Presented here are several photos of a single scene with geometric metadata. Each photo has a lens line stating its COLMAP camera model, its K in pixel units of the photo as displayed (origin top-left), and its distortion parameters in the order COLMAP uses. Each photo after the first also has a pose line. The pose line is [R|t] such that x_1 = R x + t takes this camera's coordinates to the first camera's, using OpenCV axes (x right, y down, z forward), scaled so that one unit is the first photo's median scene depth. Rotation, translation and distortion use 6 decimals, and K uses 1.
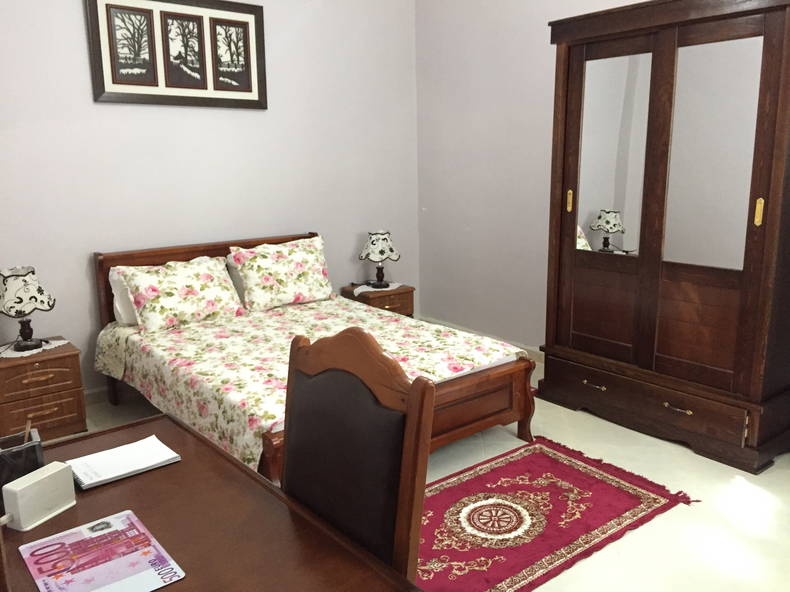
lens RADIAL K [[670.1, 0, 395.0], [0, 670.1, 296.0], [0, 0, 1]] dist [0.074354, -0.097465]
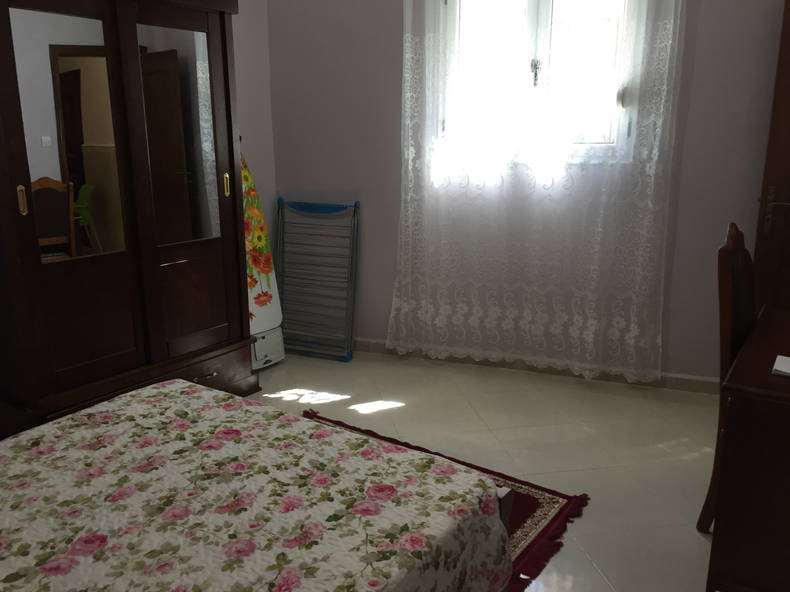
lens RADIAL K [[670.1, 0, 395.0], [0, 670.1, 296.0], [0, 0, 1]] dist [0.074354, -0.097465]
pose [[-0.289869, -0.214401, 0.932742, -0.627781], [0.207134, 0.937432, 0.279851, -0.187977], [-0.934383, 0.274323, -0.227323, 0.933995]]
